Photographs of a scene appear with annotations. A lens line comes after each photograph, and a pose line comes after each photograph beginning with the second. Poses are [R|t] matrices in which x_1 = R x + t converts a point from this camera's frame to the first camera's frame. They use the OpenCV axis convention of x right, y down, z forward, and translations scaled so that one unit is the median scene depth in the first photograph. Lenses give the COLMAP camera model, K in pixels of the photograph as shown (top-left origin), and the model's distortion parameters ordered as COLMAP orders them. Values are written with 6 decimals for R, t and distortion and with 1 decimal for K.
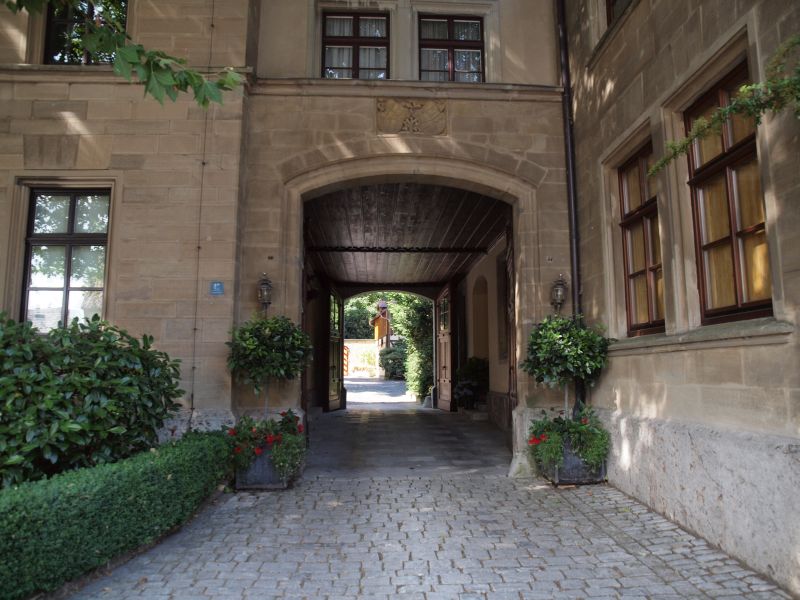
lens RADIAL K [[560.2, 0, 400.0], [0, 560.2, 300.0], [0, 0, 1]] dist [-0.005340, -0.001536]
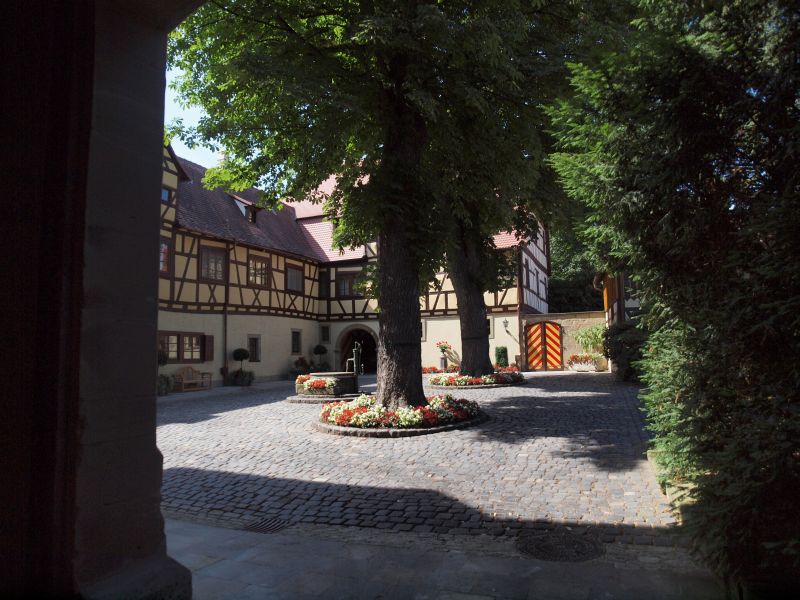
lens RADIAL K [[560.2, 0, 400.0], [0, 560.2, 300.0], [0, 0, 1]] dist [-0.005340, -0.001536]
pose [[0.904990, -0.050246, -0.422456, 0.024663], [0.063313, 0.997850, 0.016949, 0.070115], [0.420696, -0.042085, 0.906225, 0.721772]]
